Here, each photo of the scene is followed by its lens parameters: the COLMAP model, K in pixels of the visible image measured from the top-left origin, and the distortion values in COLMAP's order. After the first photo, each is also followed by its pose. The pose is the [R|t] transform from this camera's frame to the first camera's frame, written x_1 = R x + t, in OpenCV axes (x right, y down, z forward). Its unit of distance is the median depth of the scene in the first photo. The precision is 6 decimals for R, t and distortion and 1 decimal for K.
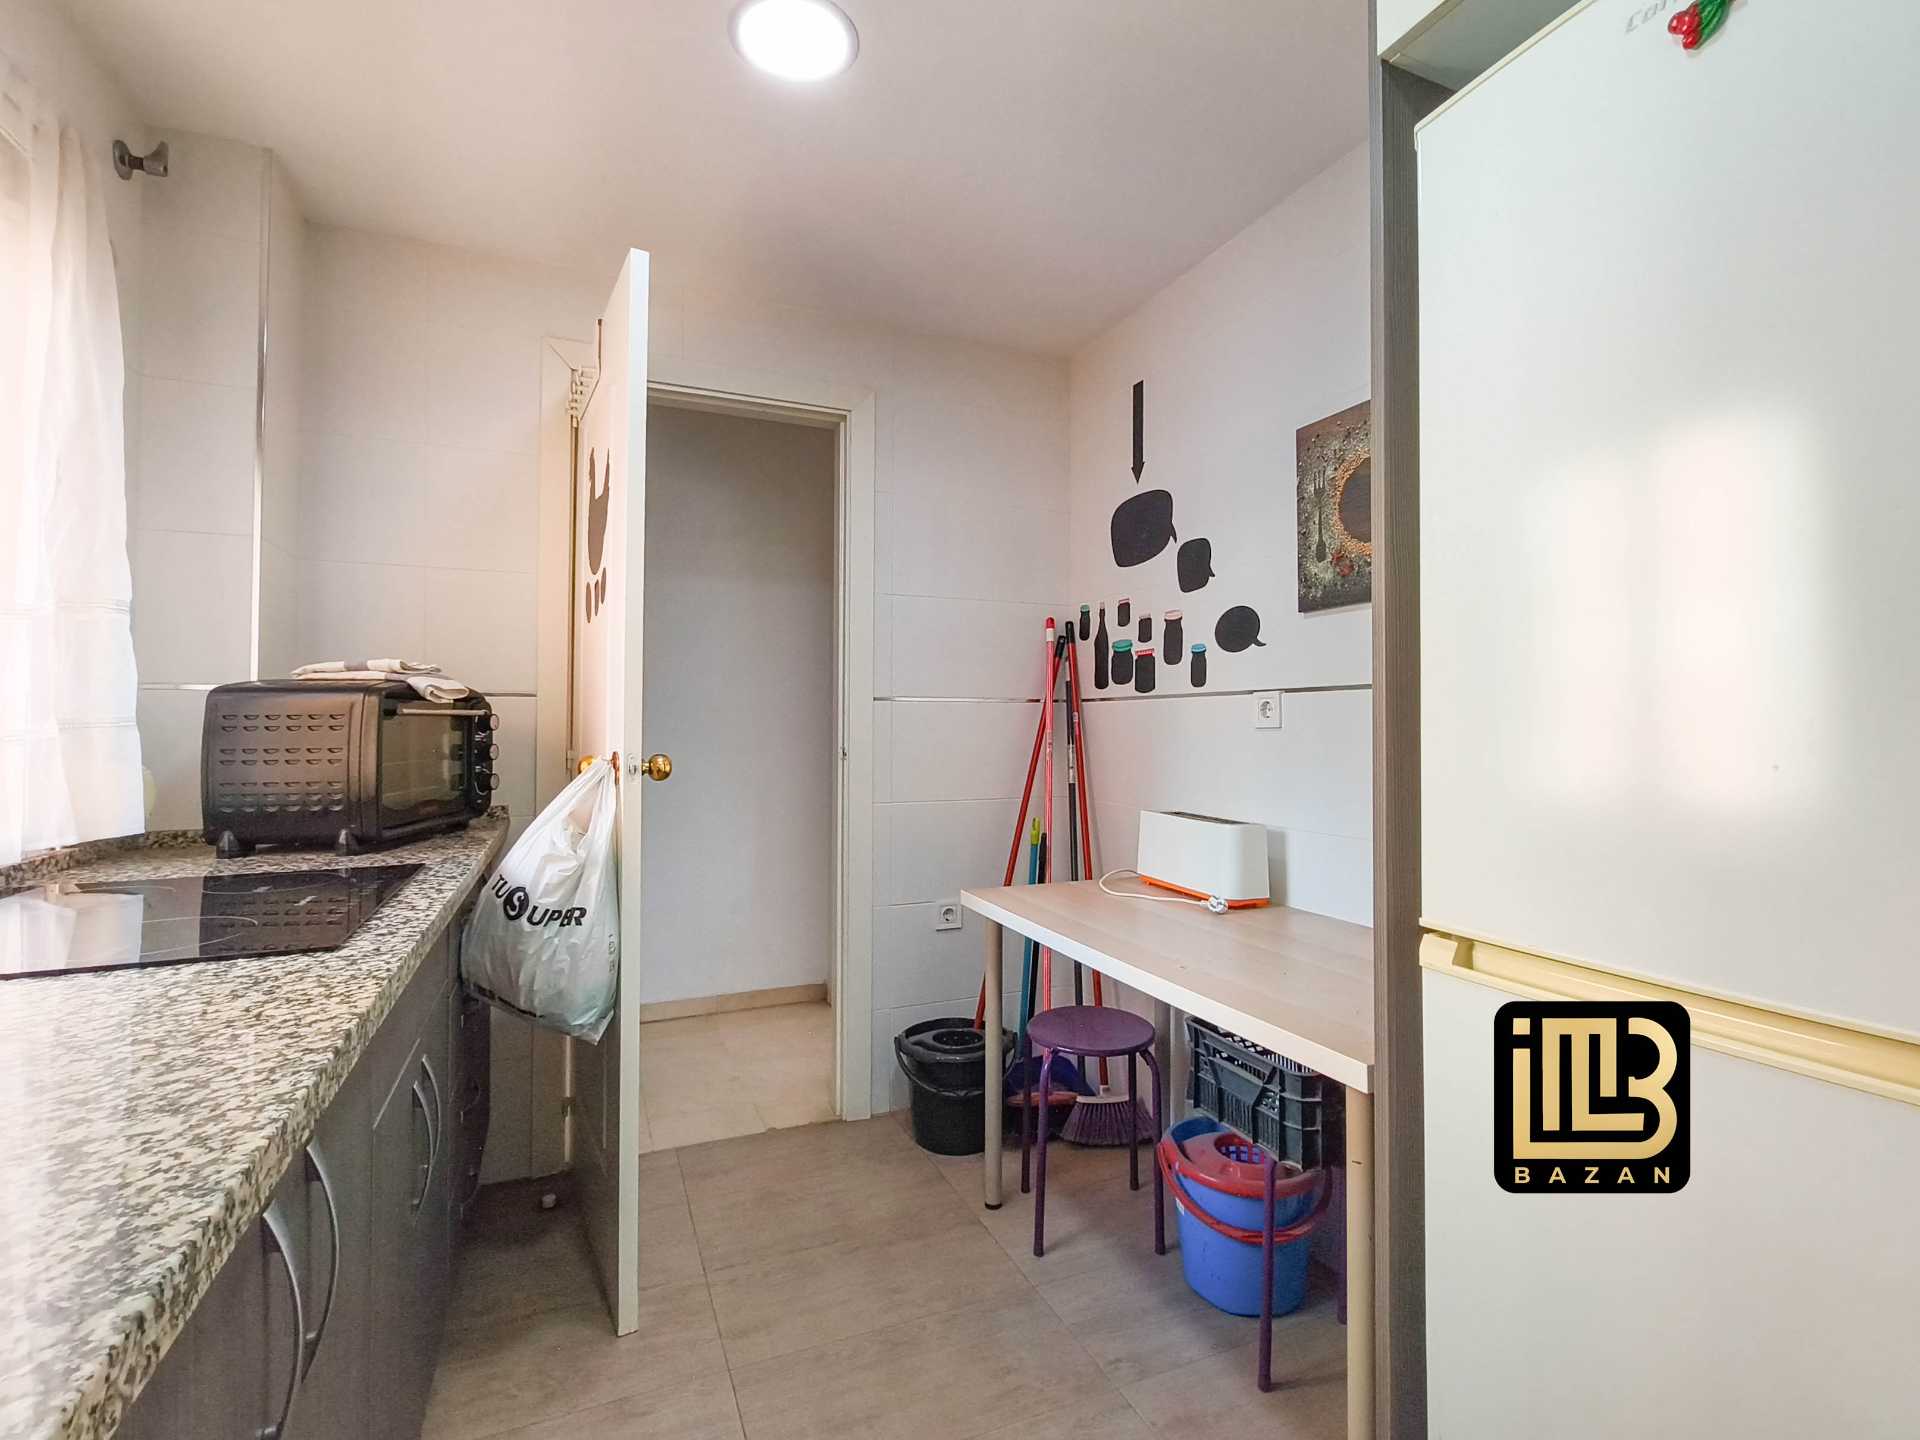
lens RADIAL K [[891.9, 0, 953.4], [0, 891.9, 711.4], [0, 0, 1]] dist [-0.004690, -0.000784]
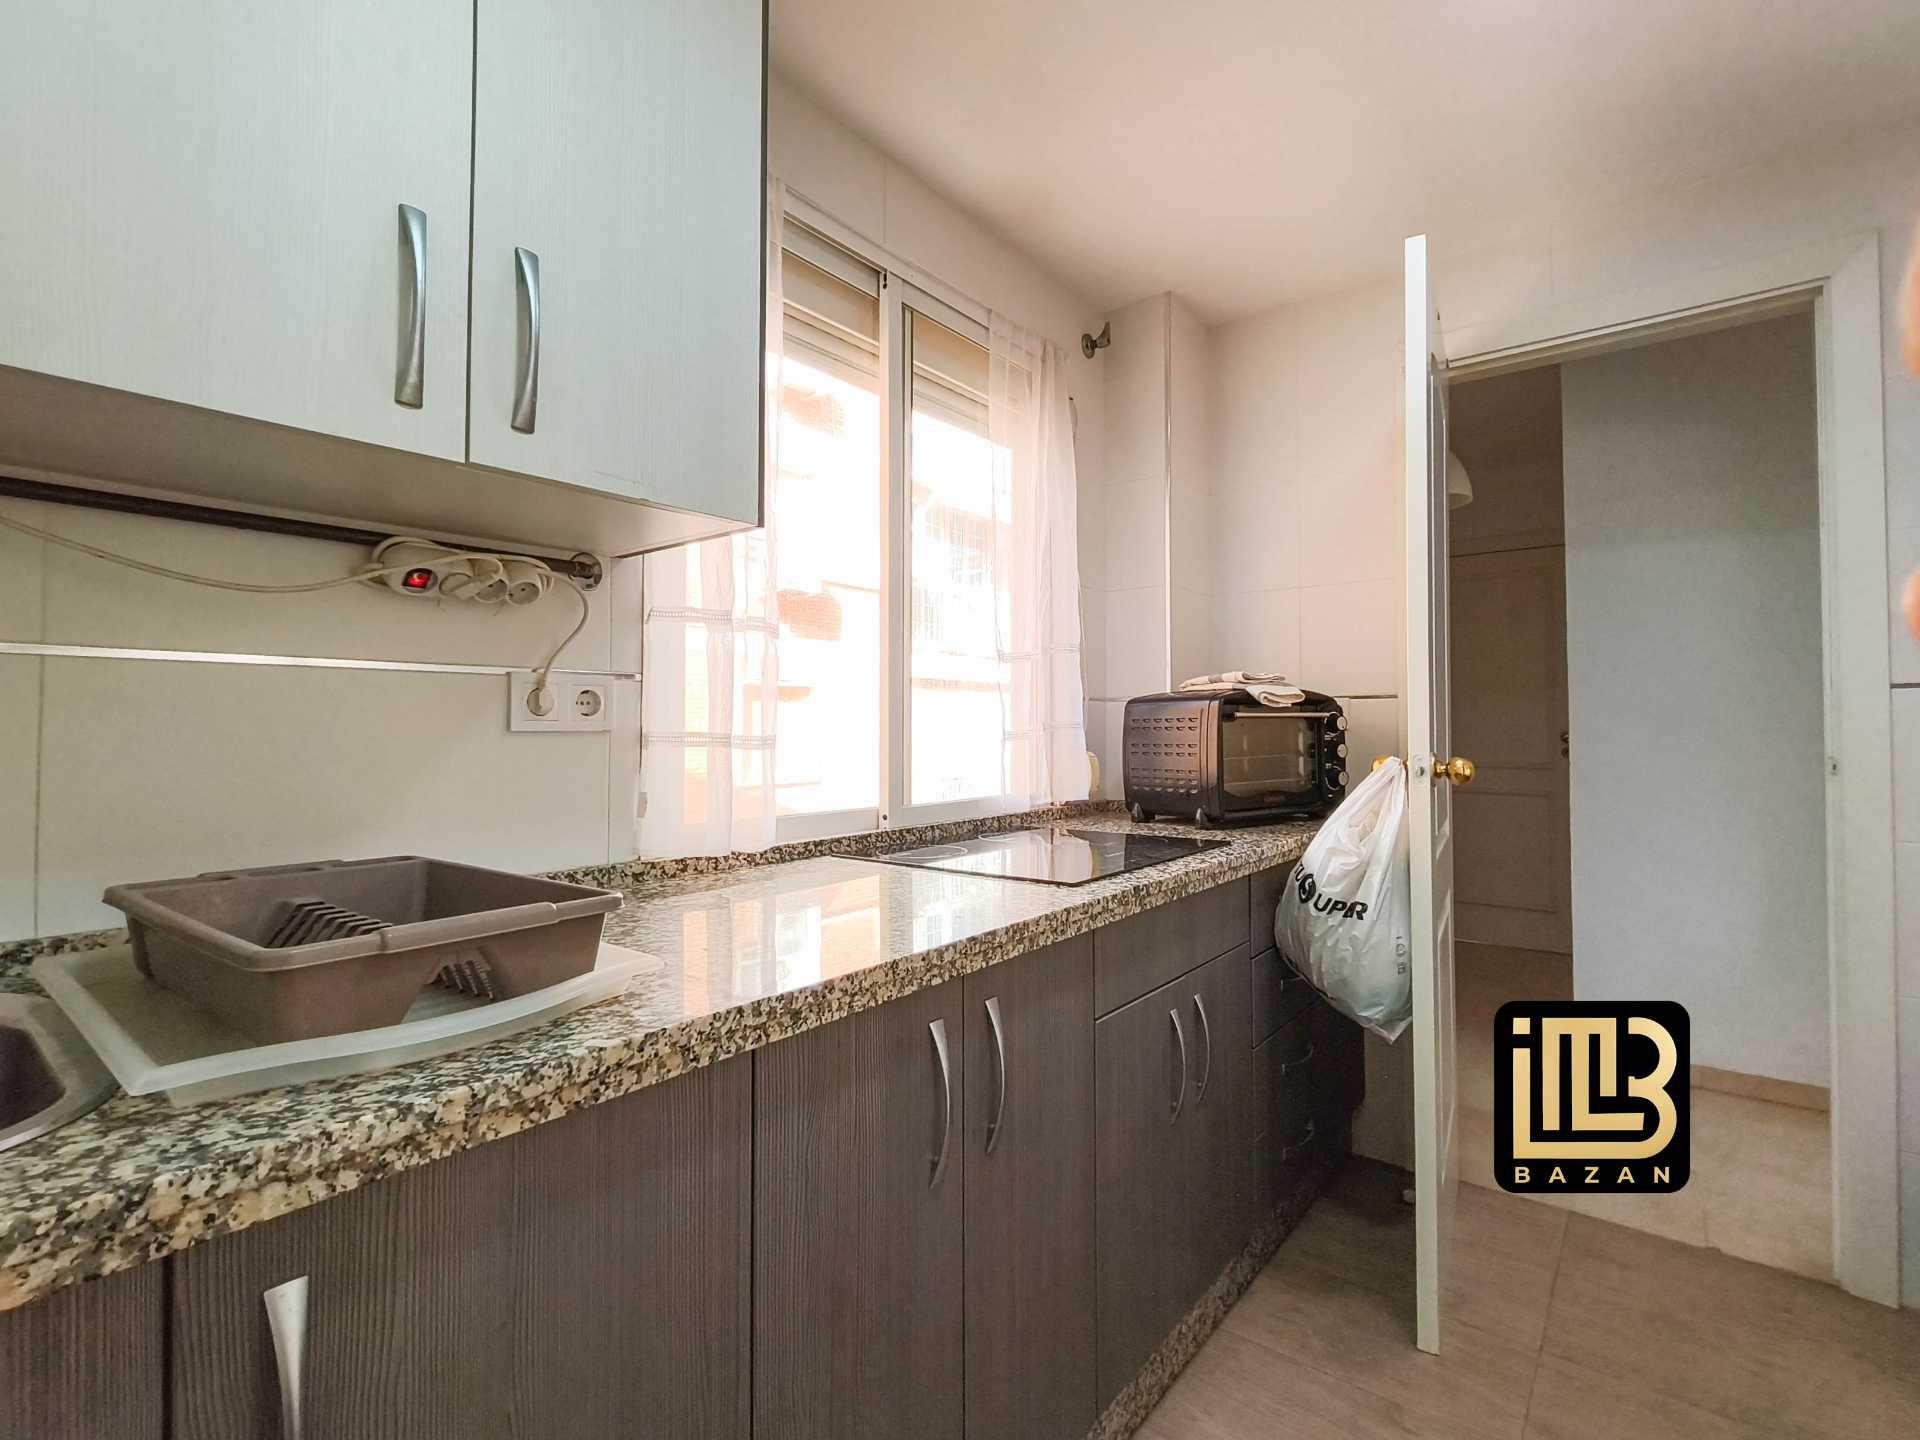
lens RADIAL K [[891.9, 0, 953.4], [0, 891.9, 711.4], [0, 0, 1]] dist [-0.004690, -0.000784]
pose [[0.464751, -0.015705, -0.885302, 0.277748], [0.015609, 0.999833, -0.009542, 0.000708], [0.885304, -0.009384, 0.464919, 0.101958]]
